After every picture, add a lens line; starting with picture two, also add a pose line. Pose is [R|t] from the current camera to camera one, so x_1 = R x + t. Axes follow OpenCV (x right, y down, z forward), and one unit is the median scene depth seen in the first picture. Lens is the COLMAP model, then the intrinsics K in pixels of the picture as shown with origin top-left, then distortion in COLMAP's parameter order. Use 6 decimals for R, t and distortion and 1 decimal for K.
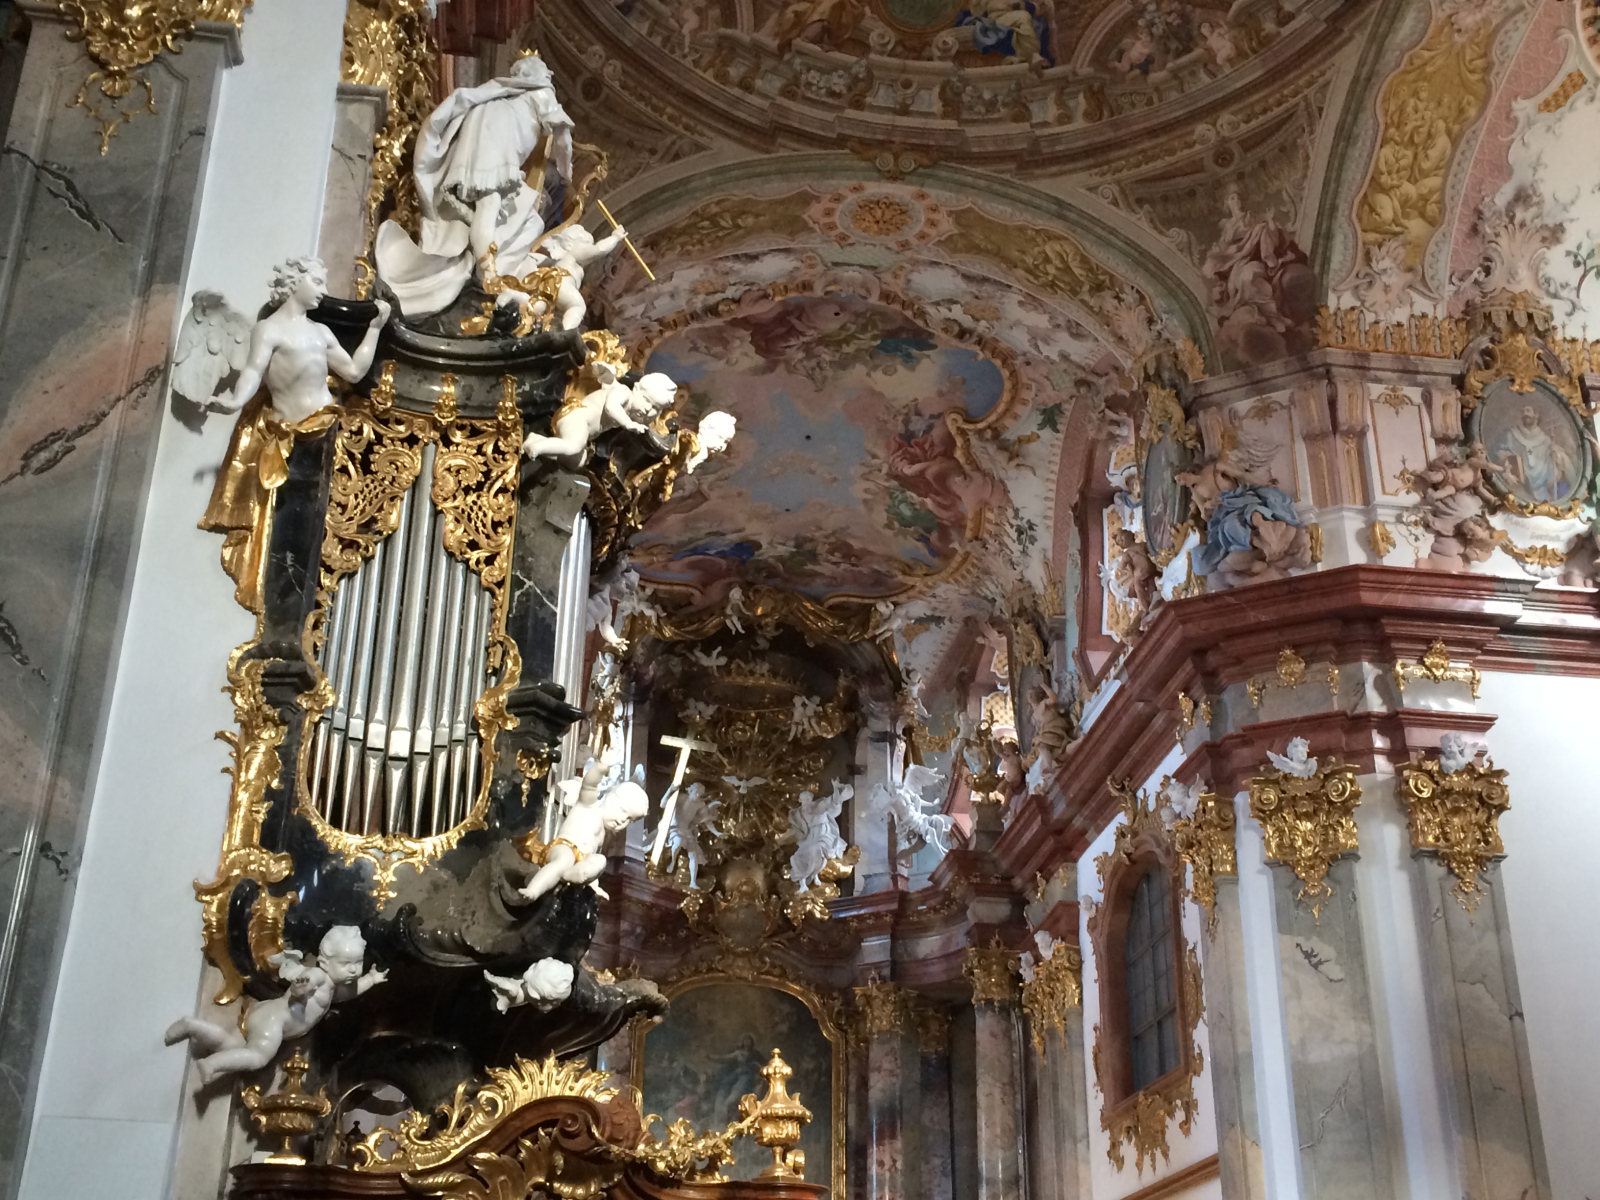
lens RADIAL K [[1934.2, 0, 806.4], [0, 1934.2, 612.8], [0, 0, 1]] dist [0.060526, 0.000000]
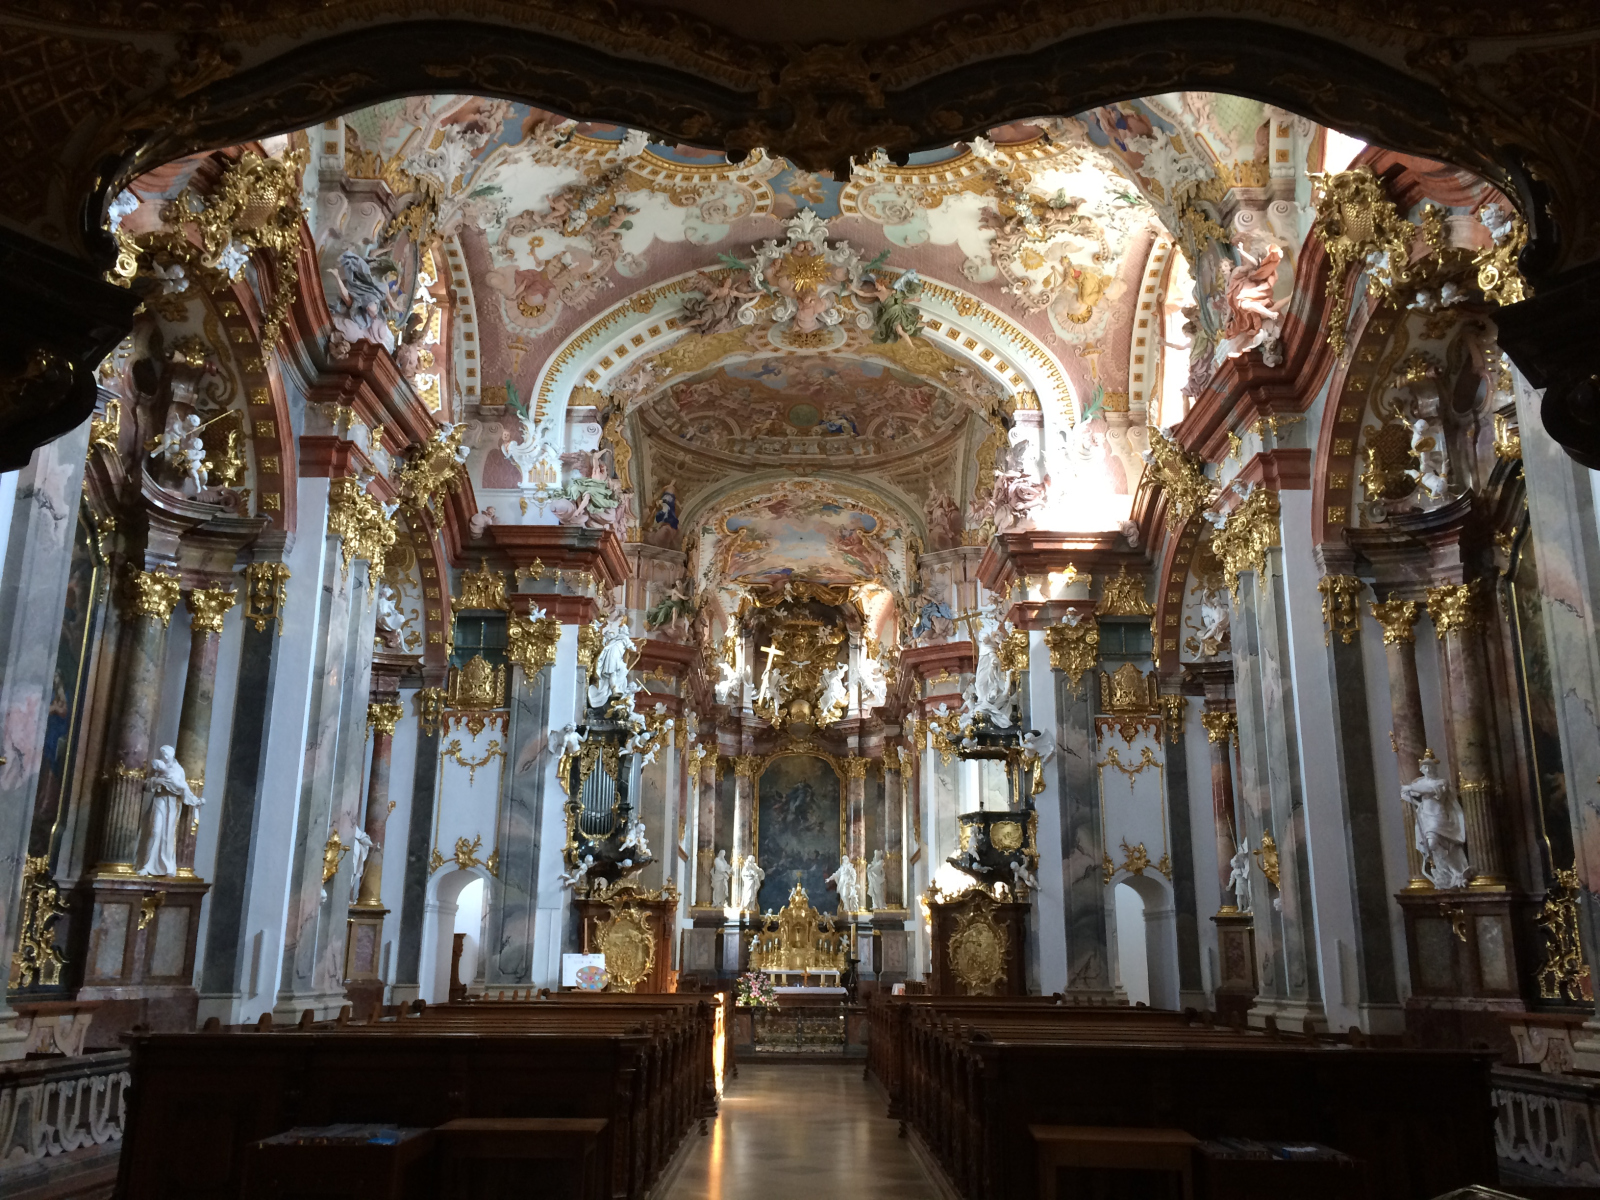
lens RADIAL K [[1376.8, 0, 802.1], [0, 1376.8, 632.4], [0, 0, 1]] dist [0.057858, -0.062015]
pose [[0.989544, -0.038466, -0.139009, 0.296031], [0.063337, 0.981772, 0.179201, -0.358435], [0.129582, -0.186131, 0.973942, -0.831045]]
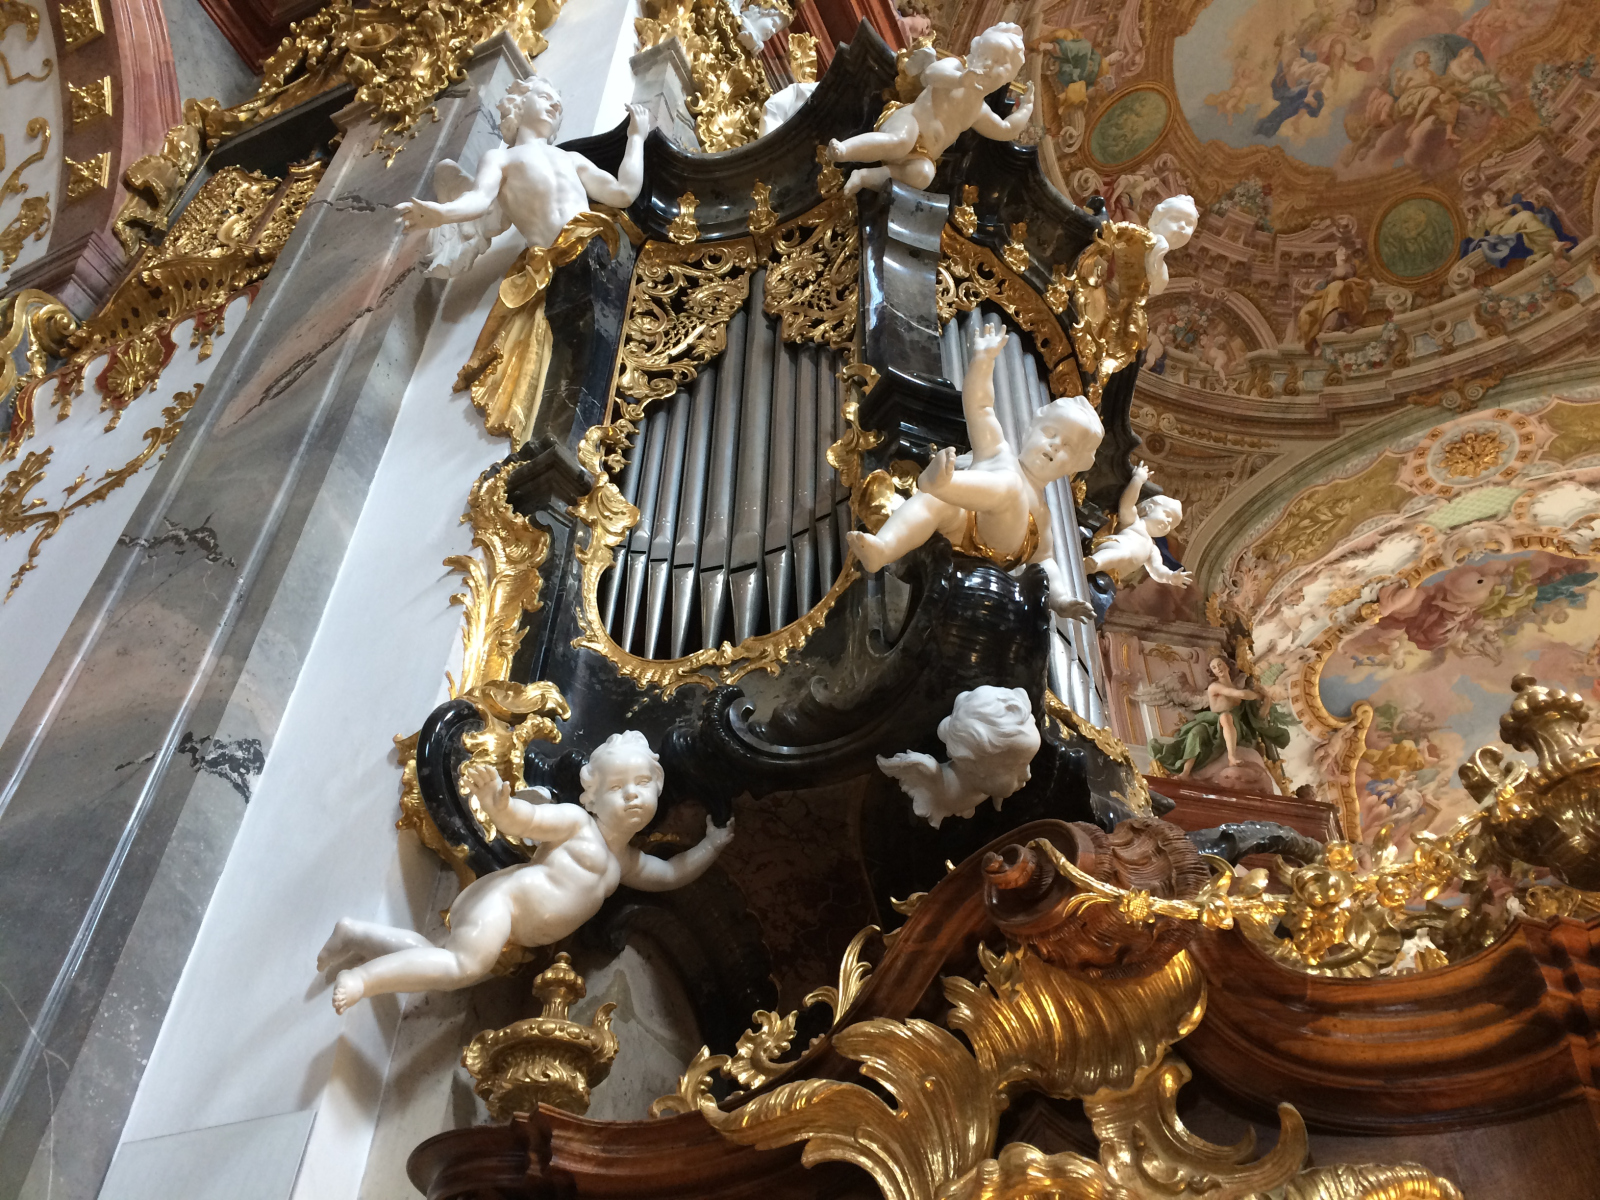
lens RADIAL K [[1376.8, 0, 785.1], [0, 1376.8, 601.2], [0, 0, 1]] dist [0.057858, -0.062015]
pose [[0.832792, -0.391265, -0.391624, -0.008121], [0.222032, 0.884114, -0.411149, 0.098964], [0.507109, 0.255448, 0.823157, 0.224611]]
